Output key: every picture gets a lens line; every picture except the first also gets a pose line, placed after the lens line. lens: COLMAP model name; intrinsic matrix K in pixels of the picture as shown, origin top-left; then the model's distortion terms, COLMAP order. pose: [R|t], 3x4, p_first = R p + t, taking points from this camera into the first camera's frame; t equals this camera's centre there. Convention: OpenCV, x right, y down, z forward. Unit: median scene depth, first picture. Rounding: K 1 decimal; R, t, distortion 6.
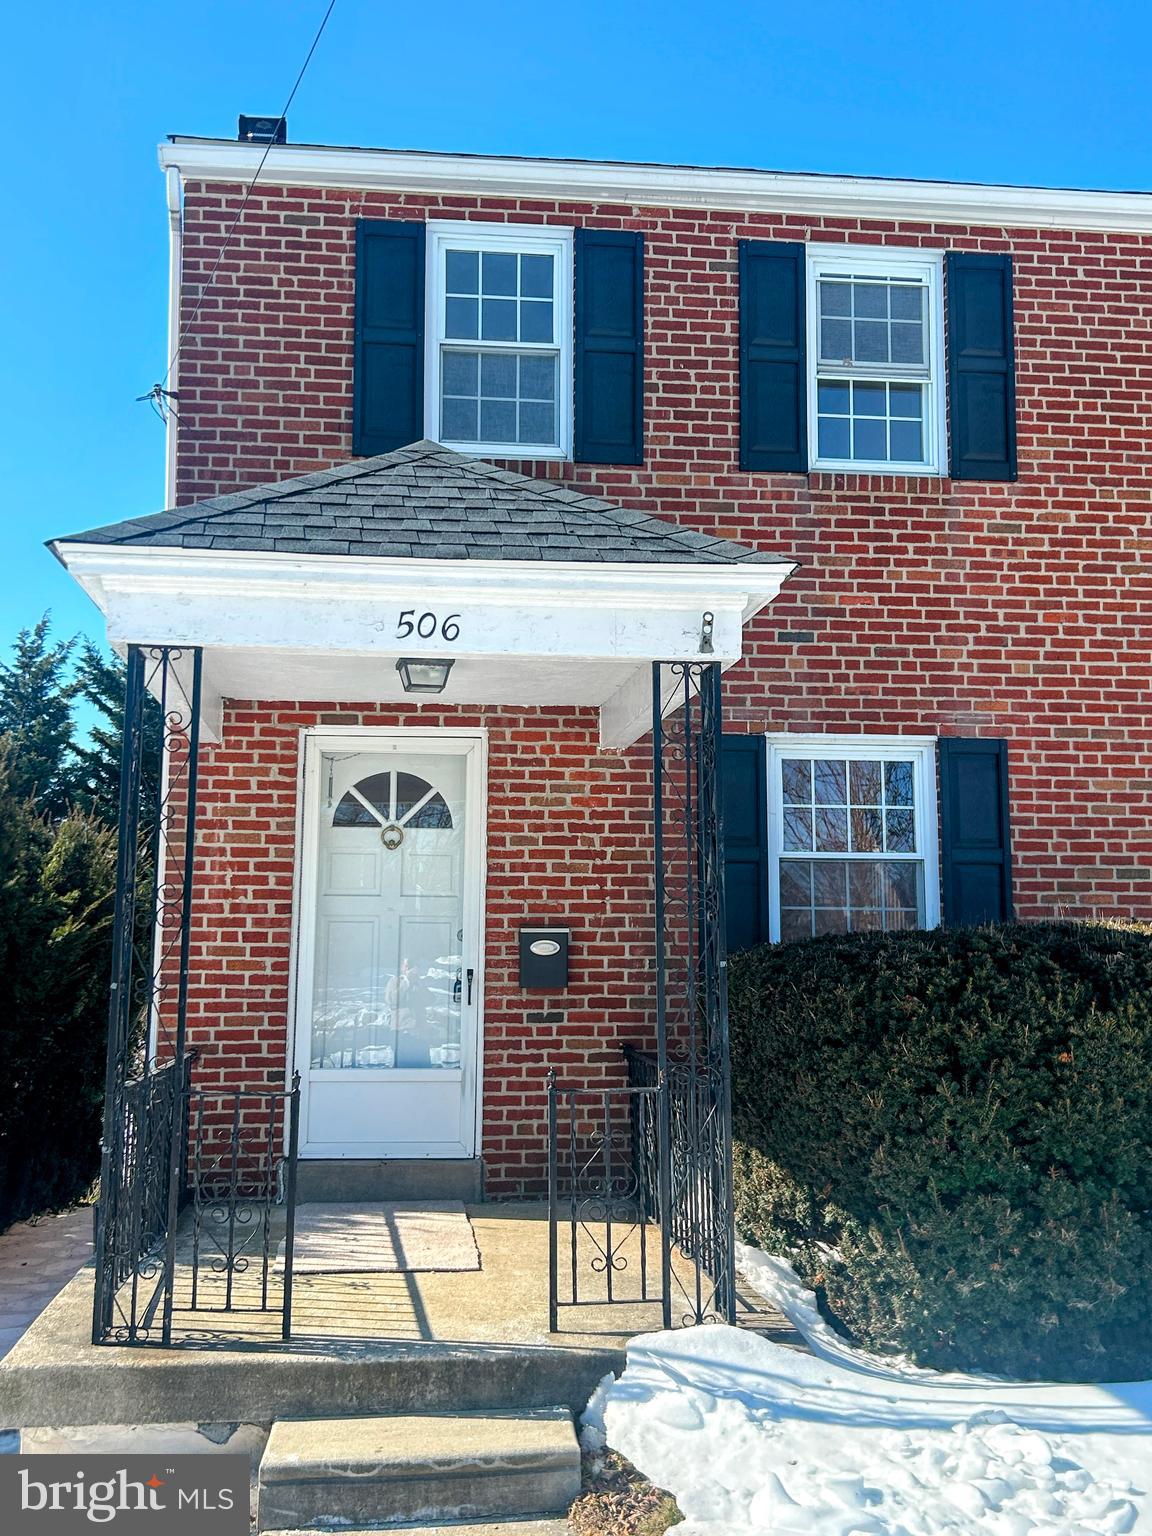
lens RADIAL K [[1571.5, 0, 576.0], [0, 1571.5, 768.0], [0, 0, 1]] dist [0.168671, -0.525971]
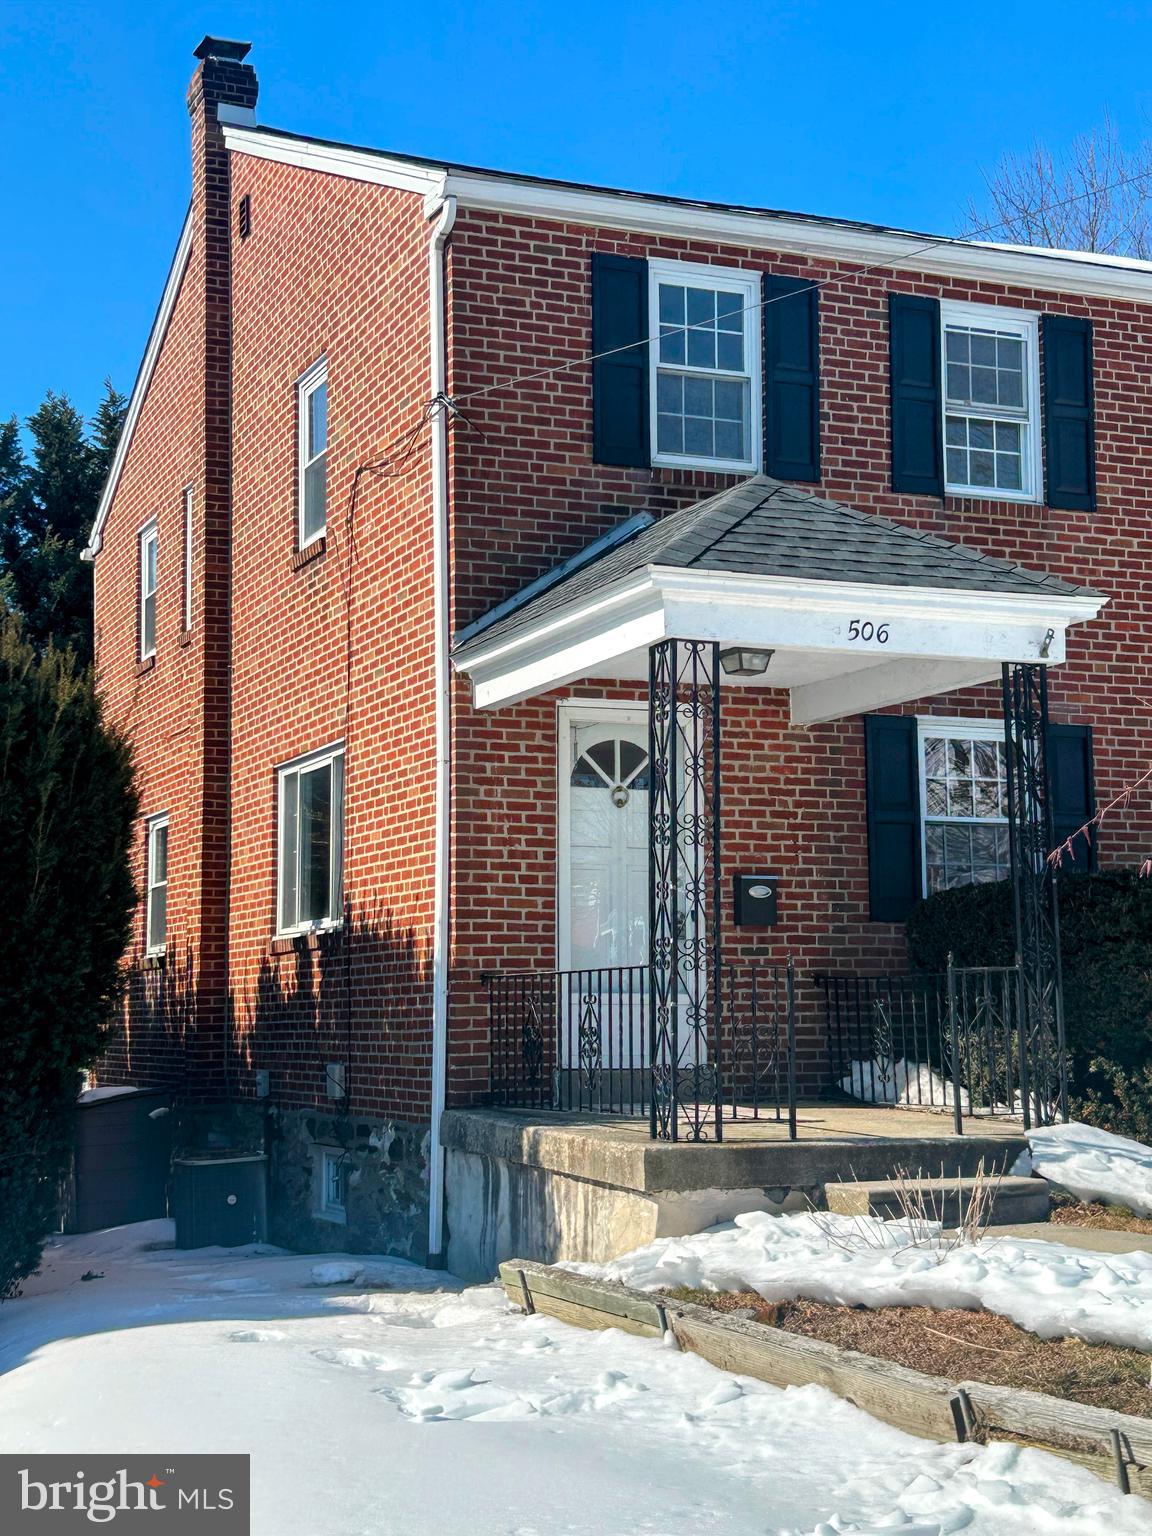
lens RADIAL K [[2218.9, 0, 552.2], [0, 2218.9, 768.4], [0, 0, 1]] dist [0.239749, -1.091411]
pose [[0.959698, 0.022590, 0.280125, -0.599733], [-0.023681, 0.999719, 0.000509, 0.022888], [-0.280035, -0.007122, 0.959963, -0.524794]]
